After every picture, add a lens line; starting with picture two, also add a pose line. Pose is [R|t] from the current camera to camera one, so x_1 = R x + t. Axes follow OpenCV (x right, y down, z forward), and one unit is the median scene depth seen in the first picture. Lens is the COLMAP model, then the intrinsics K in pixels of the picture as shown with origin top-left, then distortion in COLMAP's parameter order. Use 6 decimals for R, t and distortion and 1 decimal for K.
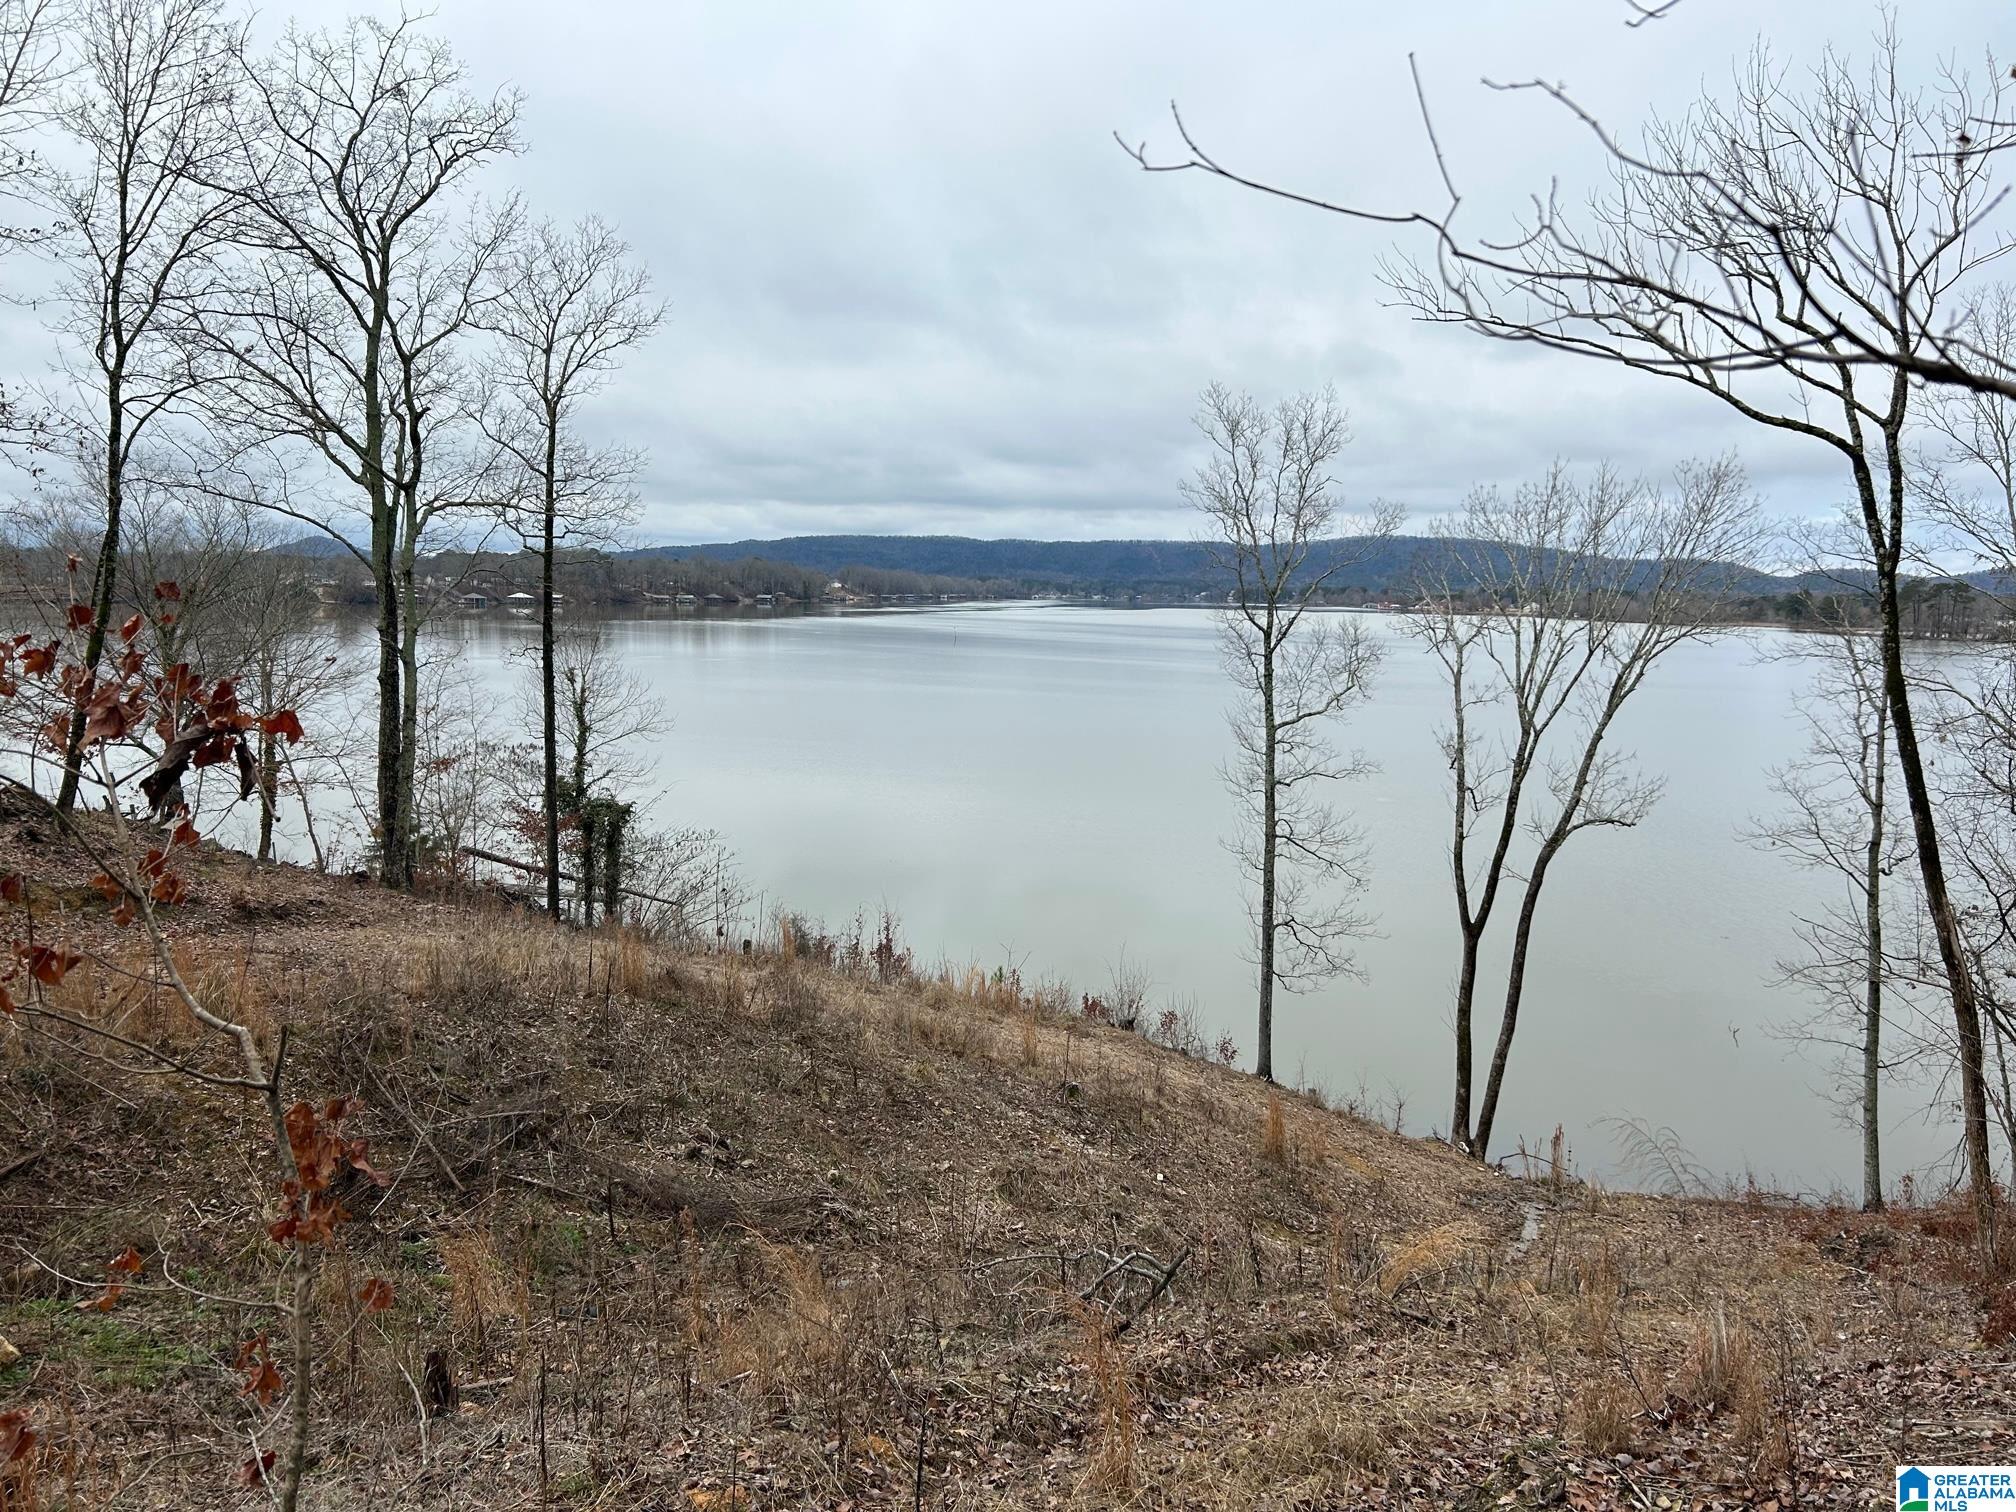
lens RADIAL K [[1517.8, 0, 1016.0], [0, 1517.8, 743.5], [0, 0, 1]] dist [0.059033, -0.067324]
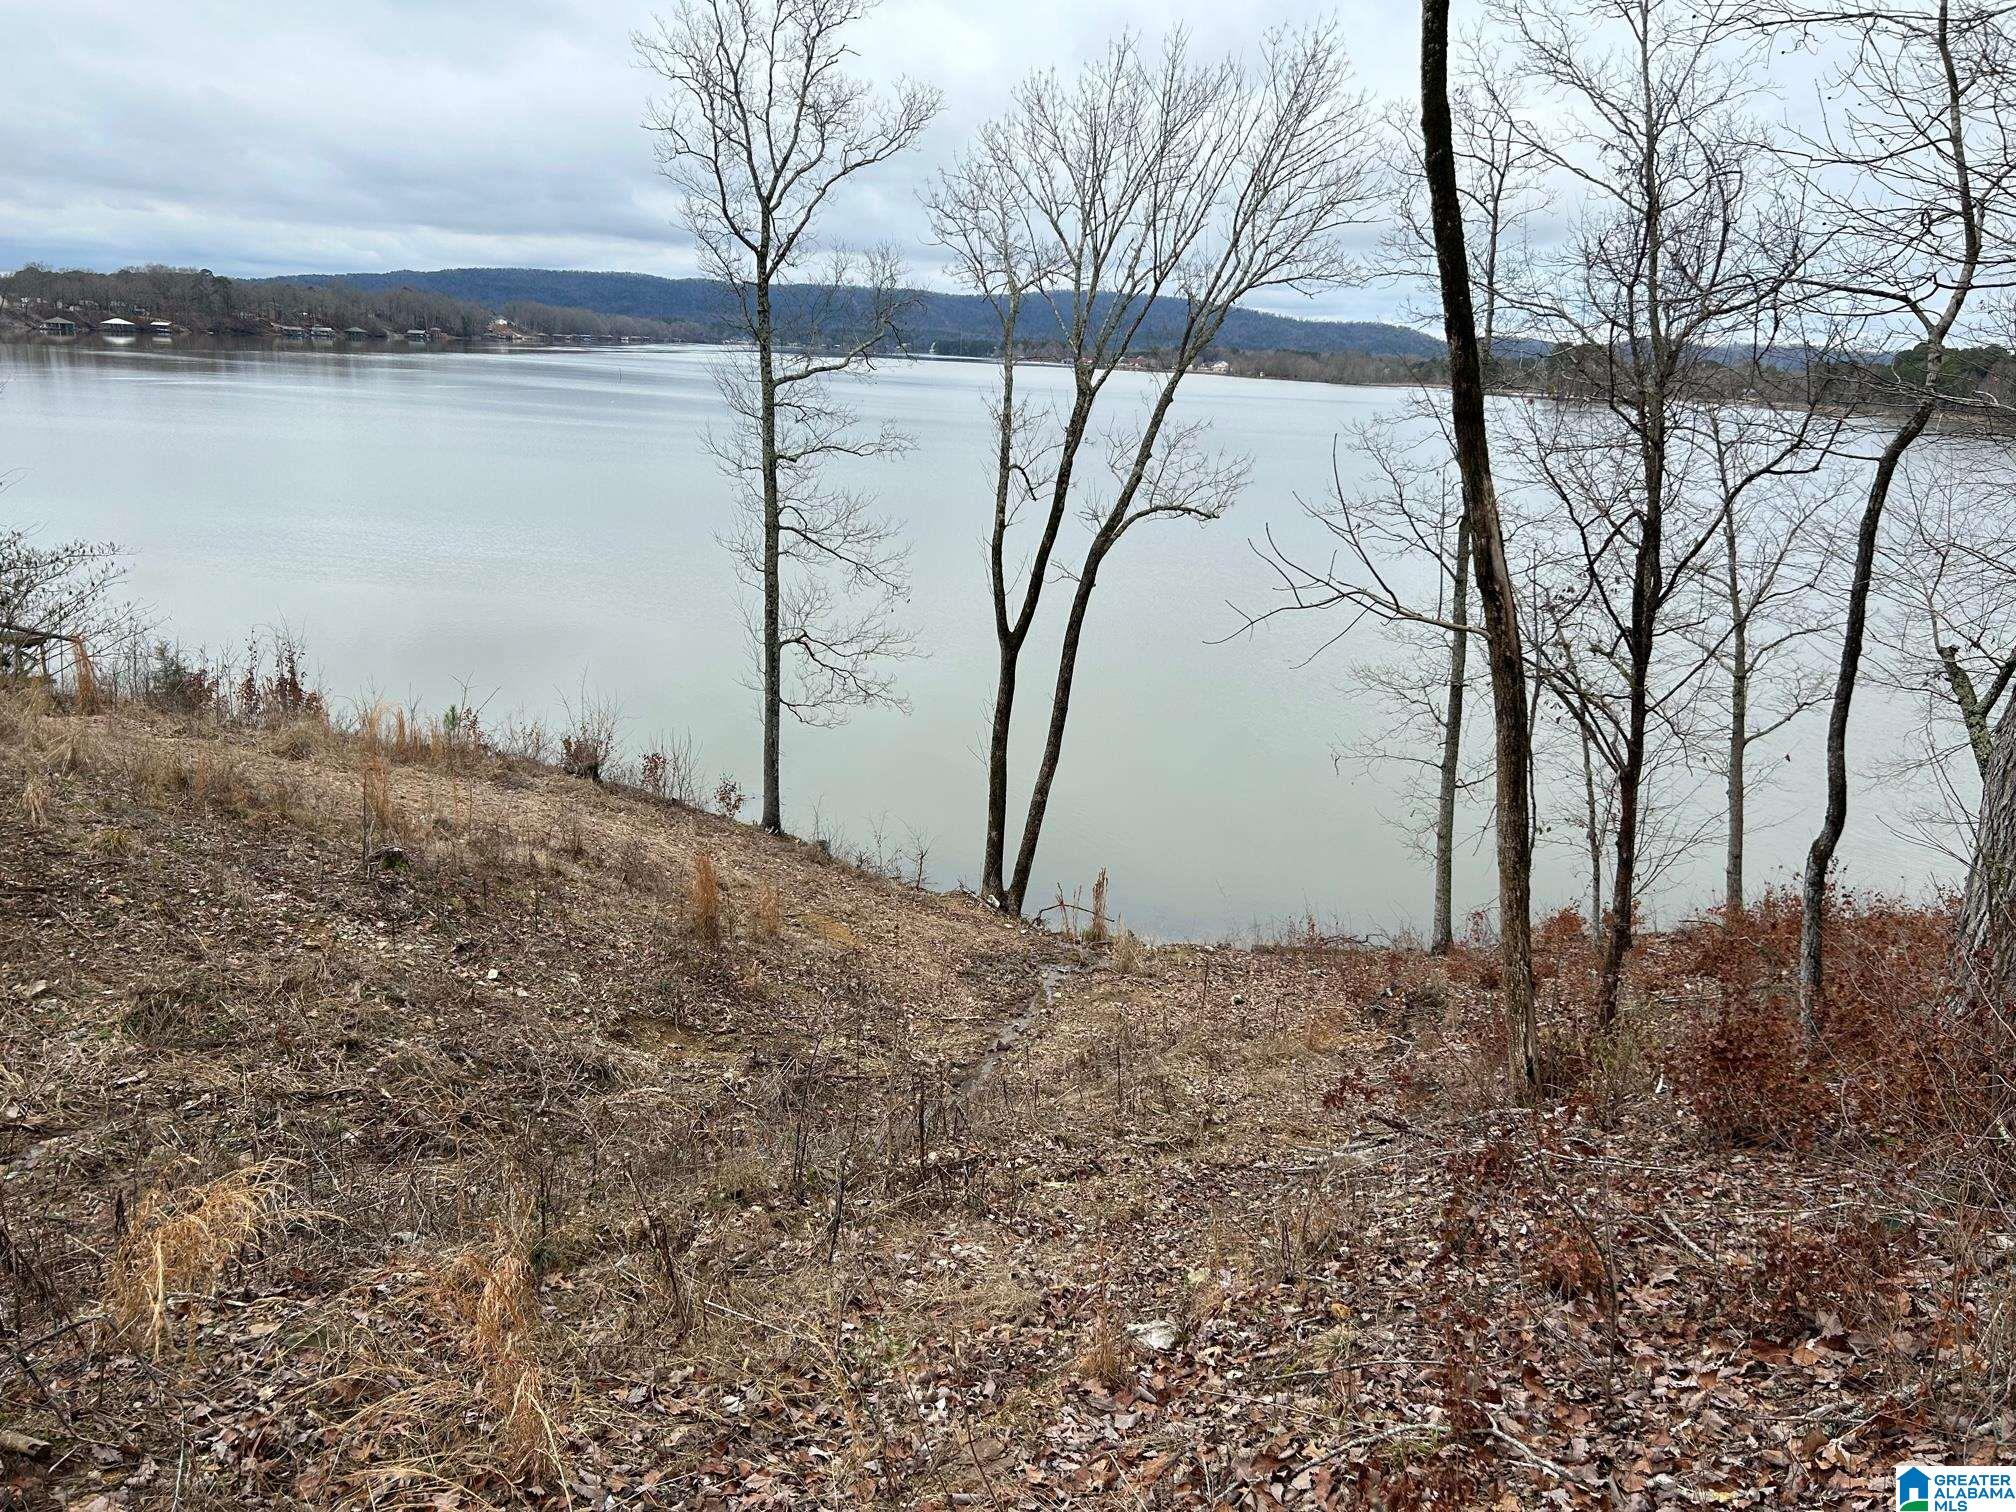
lens RADIAL K [[1517.8, 0, 1020.0], [0, 1517.8, 740.7], [0, 0, 1]] dist [0.059033, -0.067324]
pose [[0.980848, -0.026671, 0.192939, 0.137969], [-0.003602, 0.987927, 0.154876, 0.047455], [-0.194740, -0.152605, 0.968911, 0.199677]]
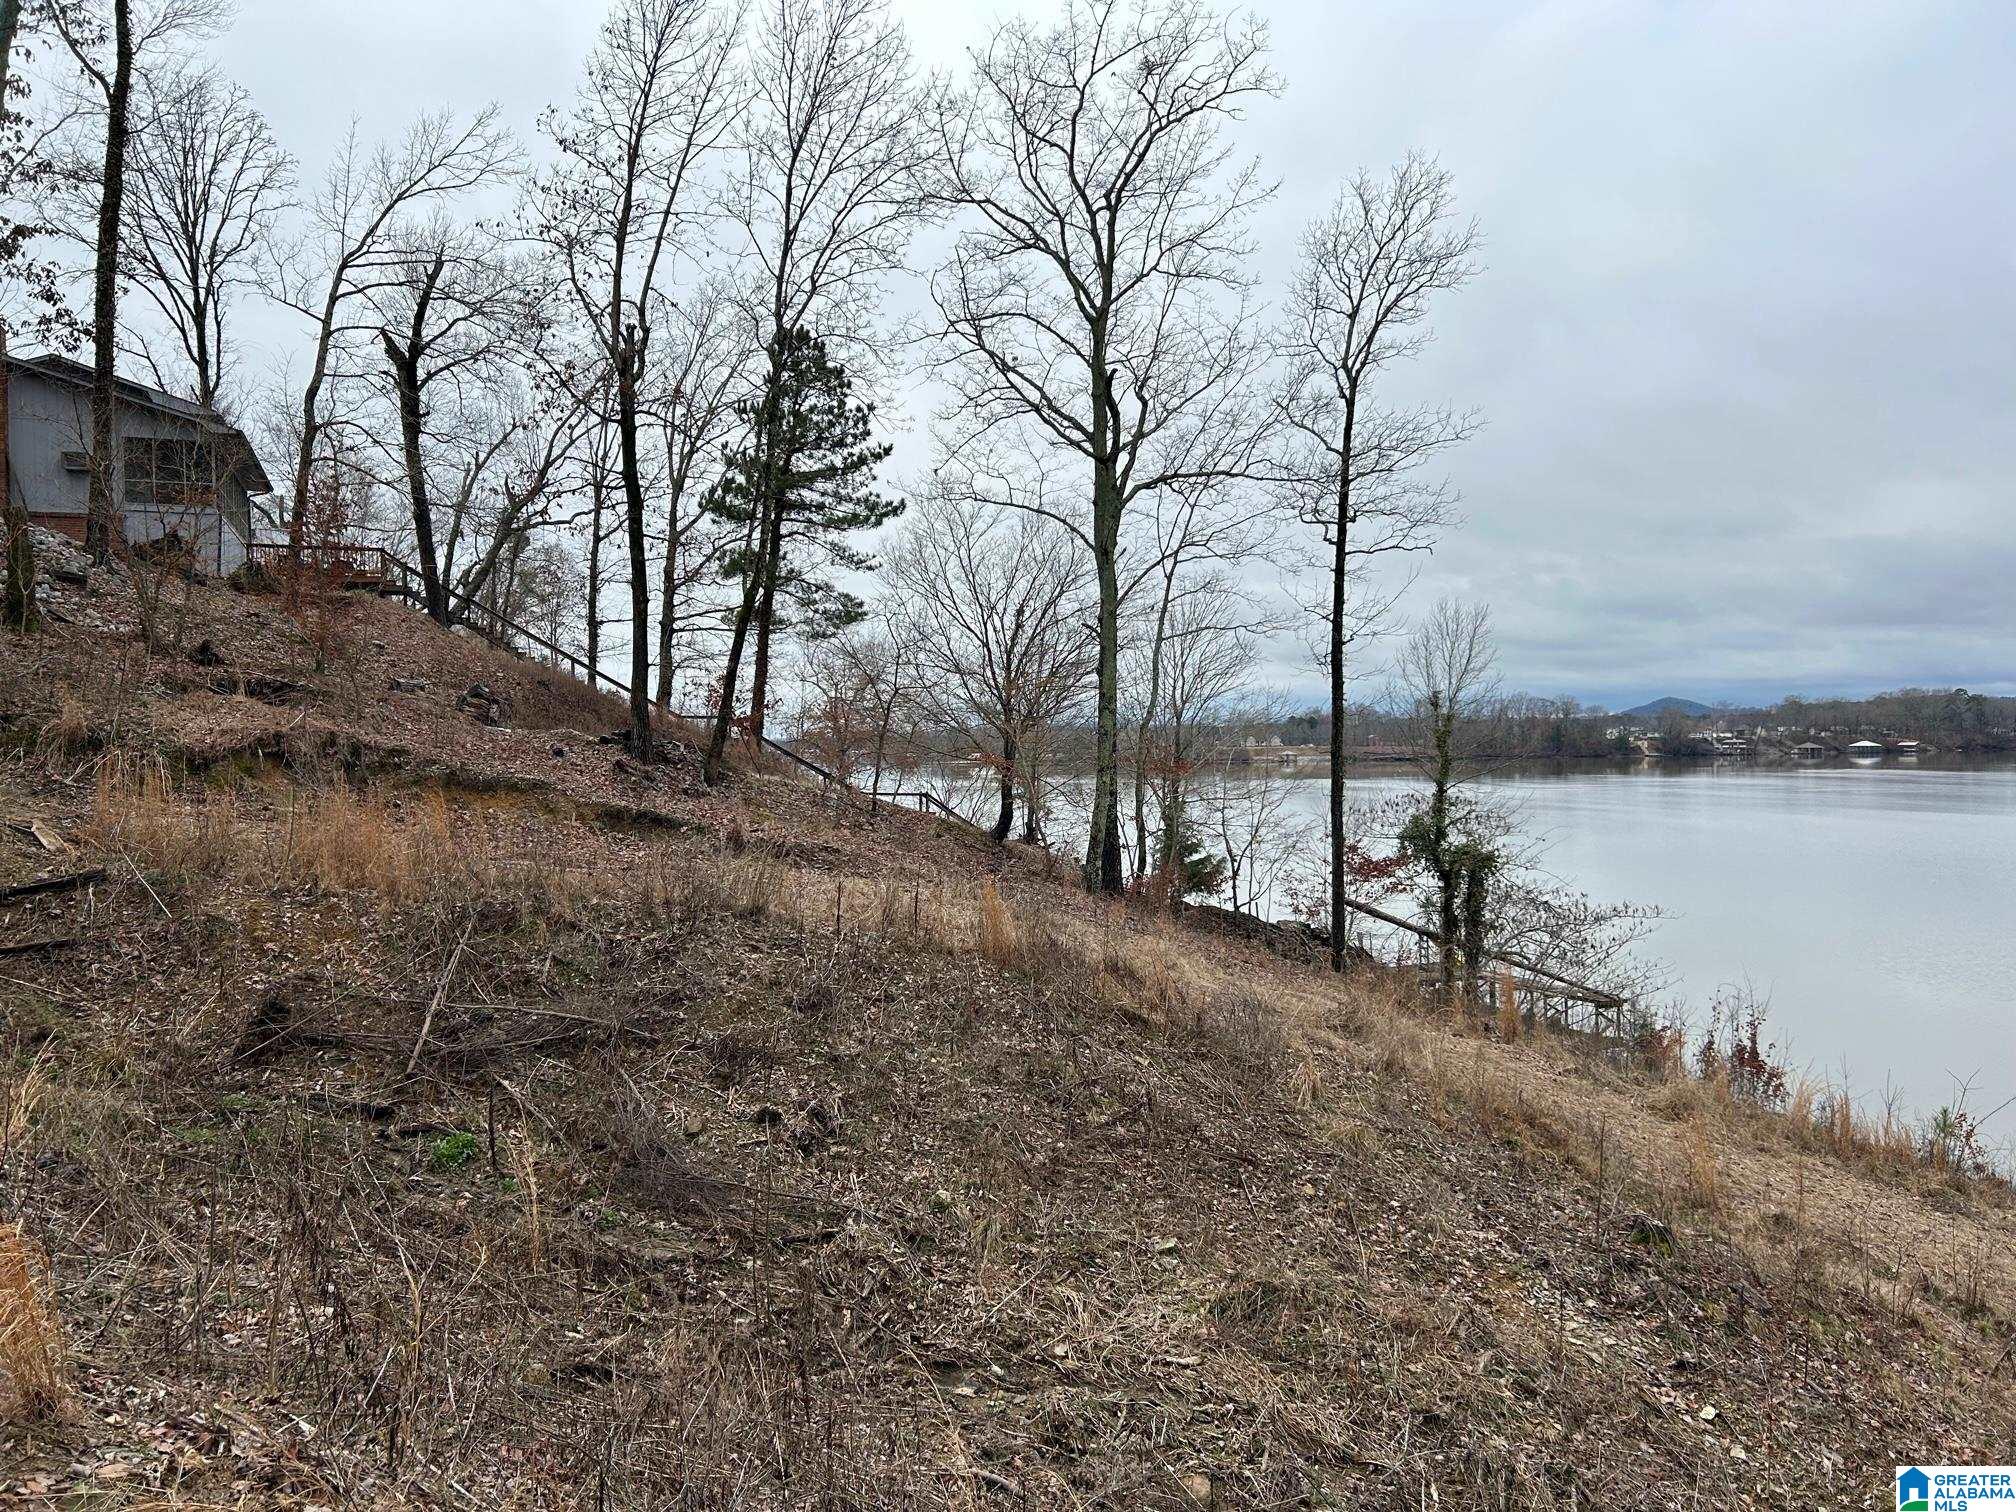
lens RADIAL K [[1517.8, 0, 1013.1], [0, 1517.8, 753.9], [0, 0, 1]] dist [0.059033, -0.067324]
pose [[0.672780, -0.022572, -0.739499, 0.227047], [-0.049744, 0.995893, -0.075654, 0.077788], [0.738169, 0.087684, 0.668893, 0.316116]]
